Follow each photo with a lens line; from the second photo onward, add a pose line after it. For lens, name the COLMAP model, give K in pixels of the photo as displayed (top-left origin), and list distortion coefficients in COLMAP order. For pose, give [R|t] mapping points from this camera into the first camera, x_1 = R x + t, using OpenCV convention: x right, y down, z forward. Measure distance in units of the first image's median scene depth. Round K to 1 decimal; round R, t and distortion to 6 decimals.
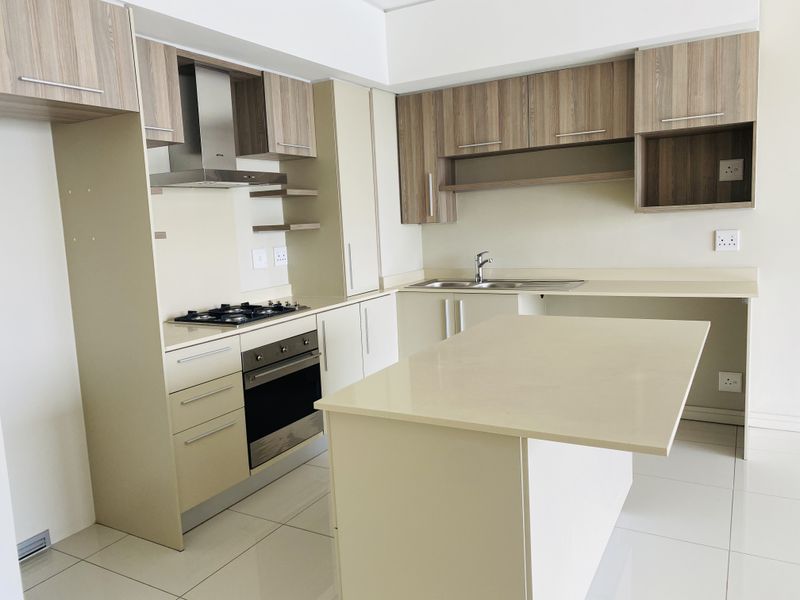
lens RADIAL K [[614.8, 0, 402.9], [0, 614.8, 292.0], [0, 0, 1]] dist [0.126391, -0.198790]
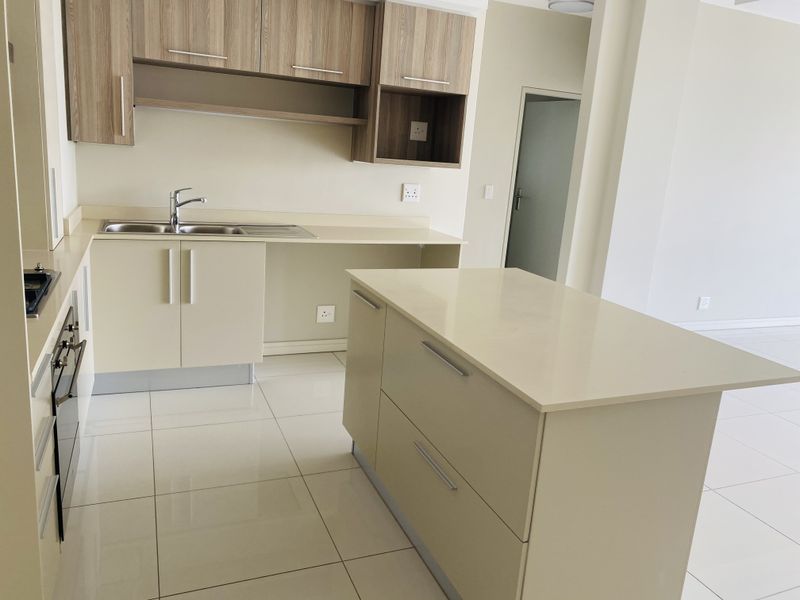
lens RADIAL K [[612.7, 0, 398.2], [0, 612.7, 293.7], [0, 0, 1]] dist [0.002702, 0.006739]
pose [[0.621823, -0.078887, 0.779174, -0.374598], [-0.010664, 0.993969, 0.109145, -0.019678], [-0.783085, -0.076178, 0.617232, 0.295322]]
